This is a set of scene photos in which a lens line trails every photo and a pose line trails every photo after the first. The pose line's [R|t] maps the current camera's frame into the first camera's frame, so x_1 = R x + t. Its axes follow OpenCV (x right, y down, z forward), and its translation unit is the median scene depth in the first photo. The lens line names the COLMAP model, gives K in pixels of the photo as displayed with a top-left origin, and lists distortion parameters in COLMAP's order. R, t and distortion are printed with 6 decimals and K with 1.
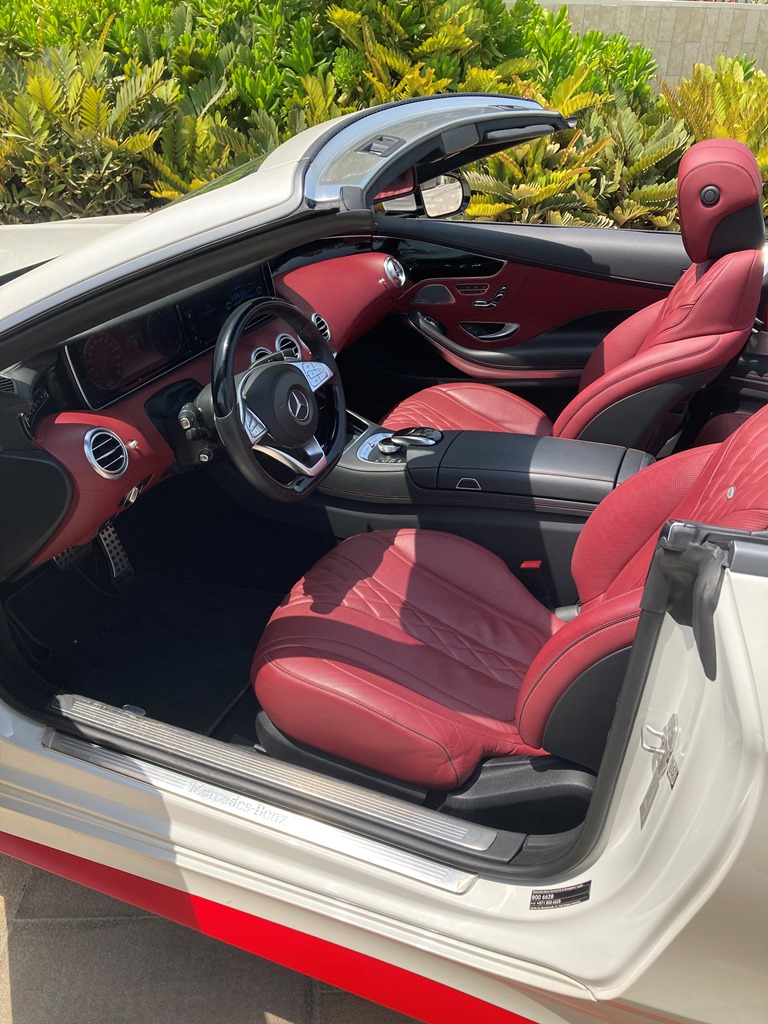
lens RADIAL K [[830.2, 0, 384.0], [0, 830.2, 512.0], [0, 0, 1]] dist [0.052953, -0.065639]
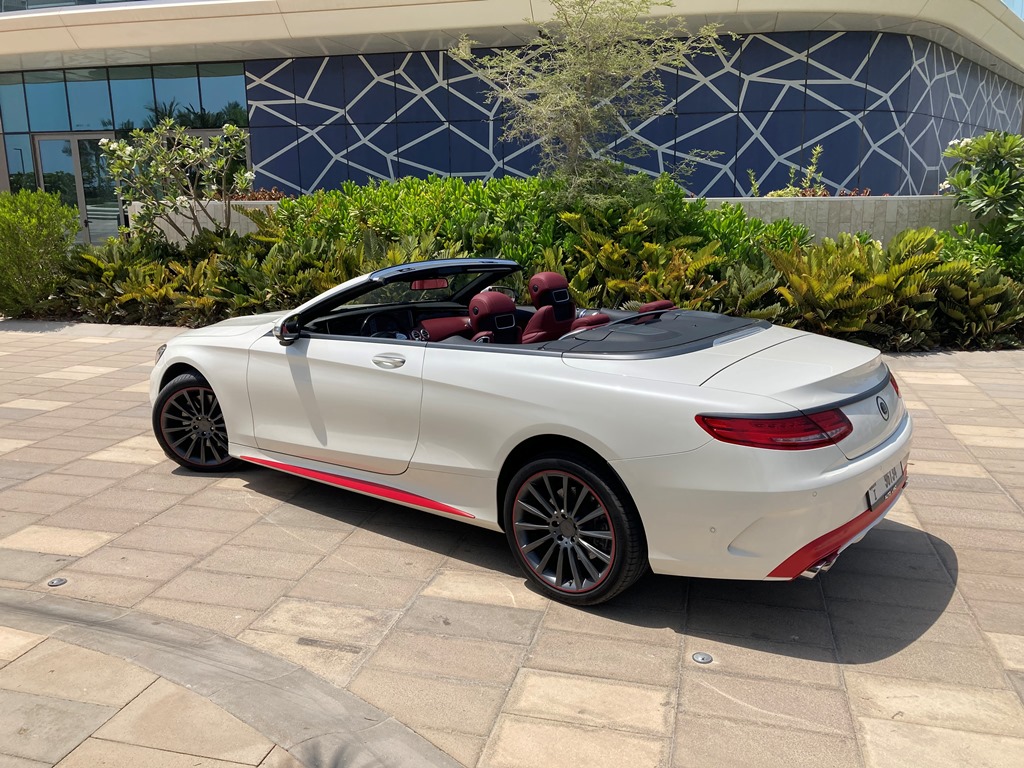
lens RADIAL K [[831.4, 0, 512.0], [0, 831.4, 384.0], [0, 0, 1]] dist [0.028027, -0.009671]
pose [[0.961425, 0.035522, -0.272765, 0.297440], [-0.117590, 0.949526, -0.290815, 0.222407], [0.248667, 0.311671, 0.917075, -0.444509]]
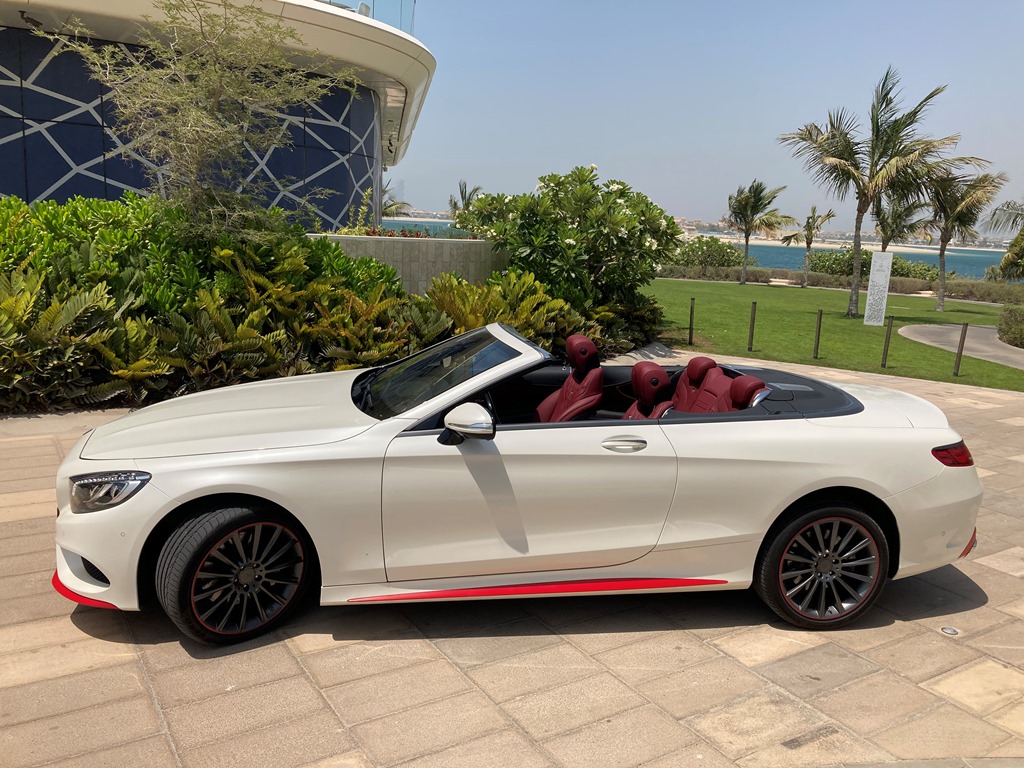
lens RADIAL K [[832.1, 0, 517.2], [0, 832.1, 385.2], [0, 0, 1]] dist [0.046425, -0.044959]
pose [[0.853842, -0.073407, 0.515331, -0.371898], [0.234919, 0.937794, -0.255647, 0.122650], [-0.464508, 0.339343, 0.817972, -0.357716]]
